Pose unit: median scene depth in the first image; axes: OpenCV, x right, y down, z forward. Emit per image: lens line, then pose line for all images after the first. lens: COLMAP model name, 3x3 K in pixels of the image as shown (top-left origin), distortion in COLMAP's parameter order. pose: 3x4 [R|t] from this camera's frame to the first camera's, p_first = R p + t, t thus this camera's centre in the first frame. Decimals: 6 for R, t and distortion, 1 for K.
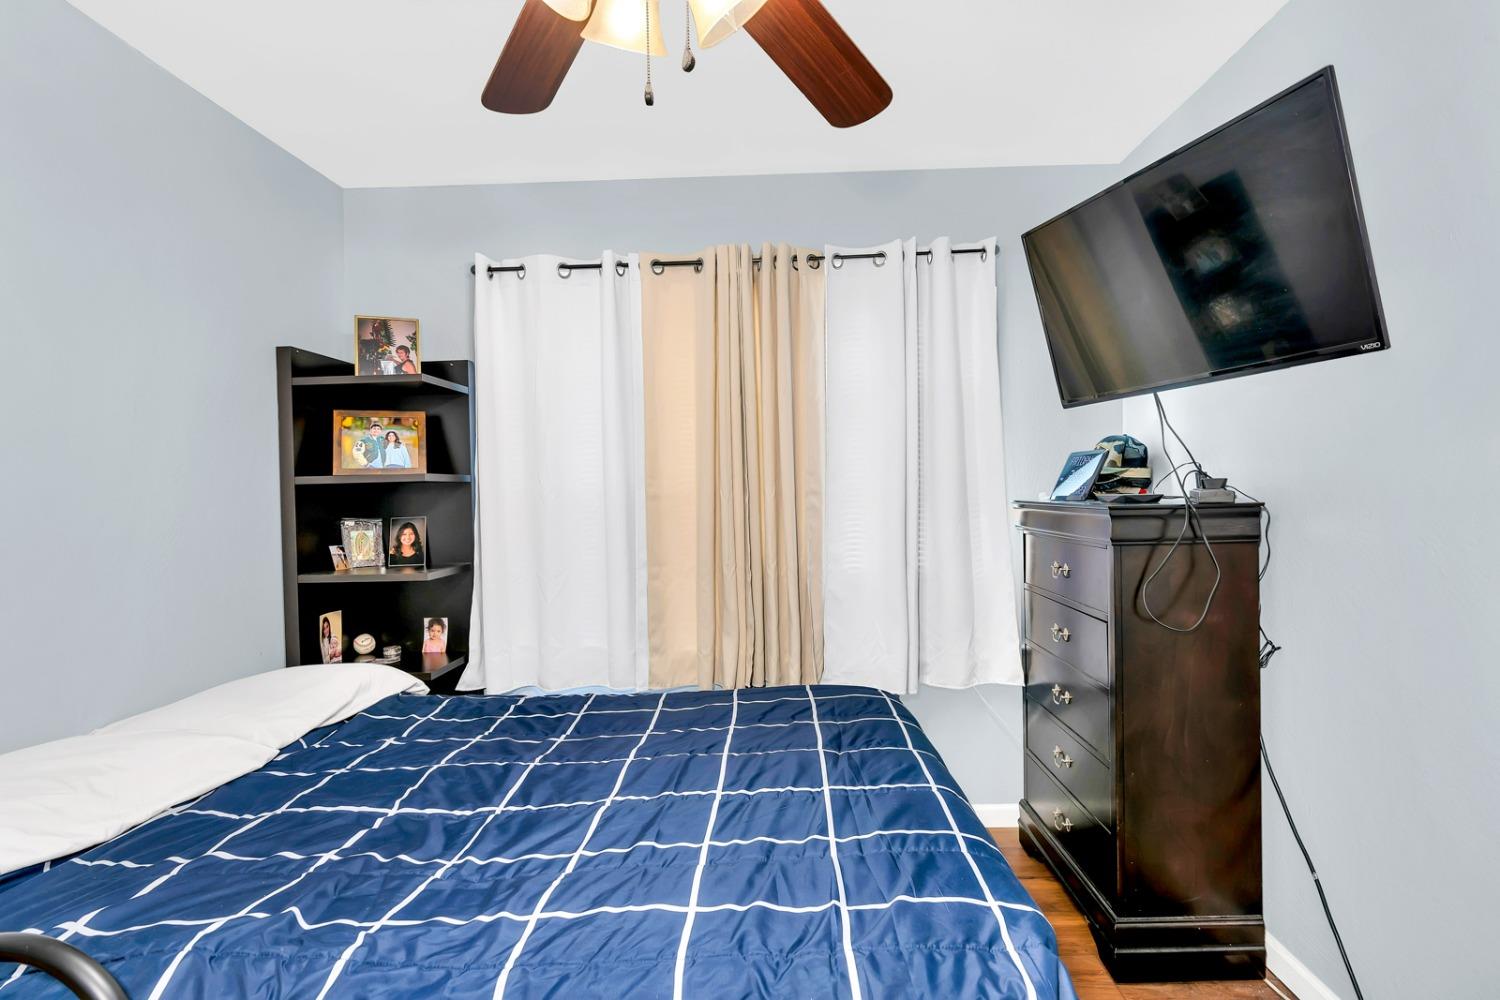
lens RADIAL K [[749.7, 0, 757.8], [0, 749.7, 497.6], [0, 0, 1]] dist [-0.010949, -0.000047]
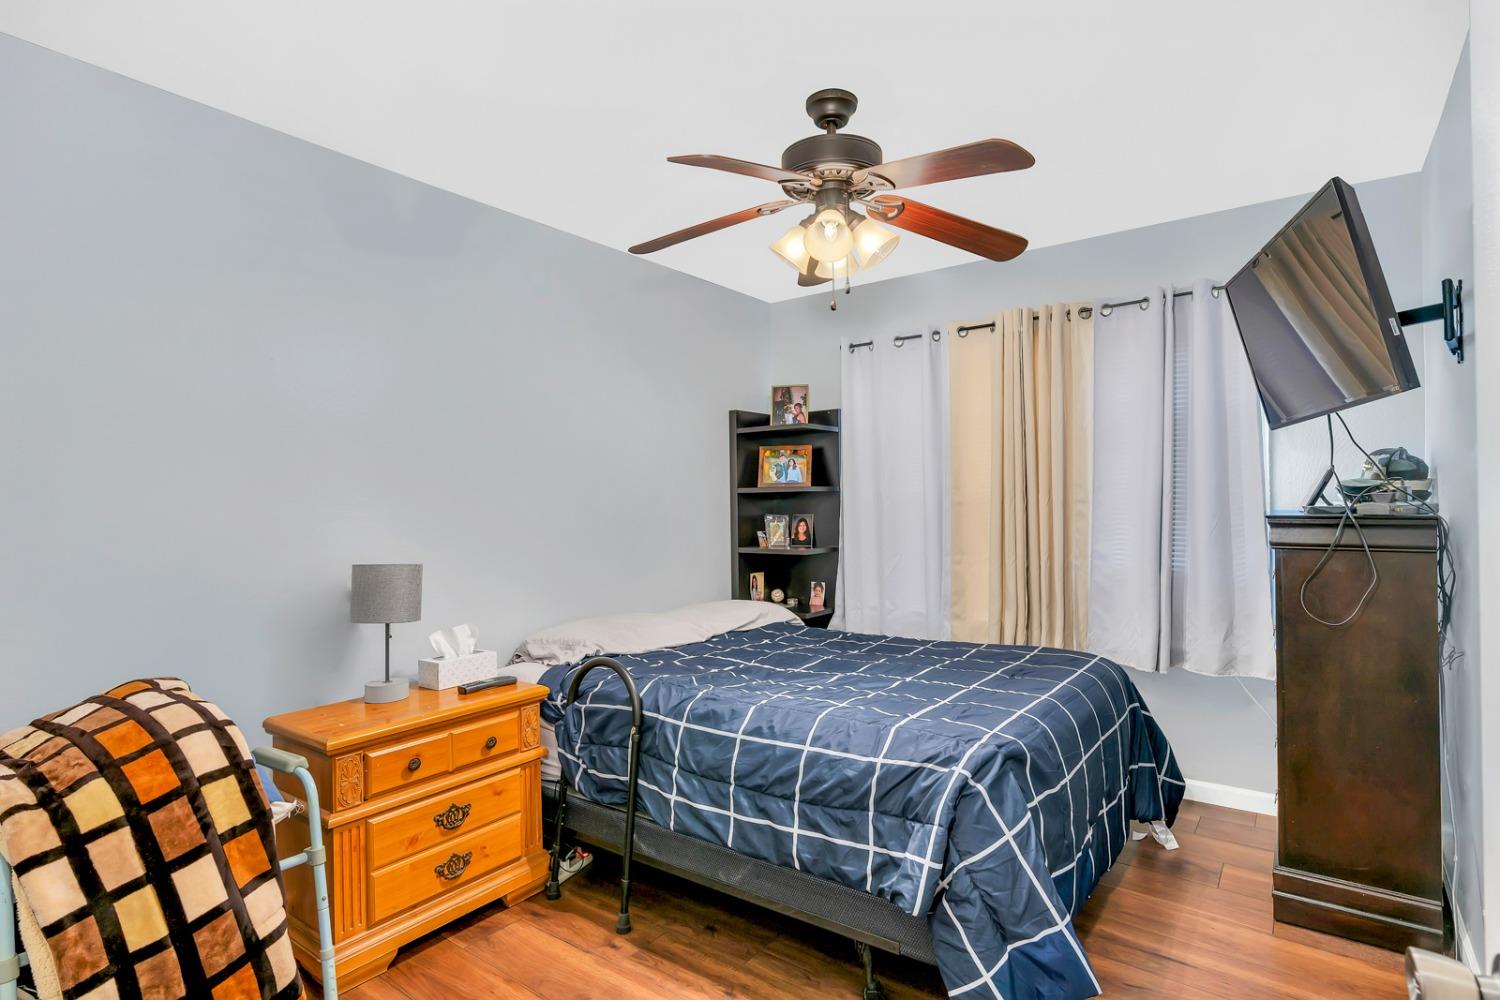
lens RADIAL K [[749.7, 0, 747.4], [0, 749.7, 501.1], [0, 0, 1]] dist [-0.010949, -0.000047]
pose [[0.813235, 0.010737, -0.581836, 0.341367], [-0.009953, 0.999940, 0.004542, -0.006835], [0.581850, 0.002097, 0.813294, -0.318454]]
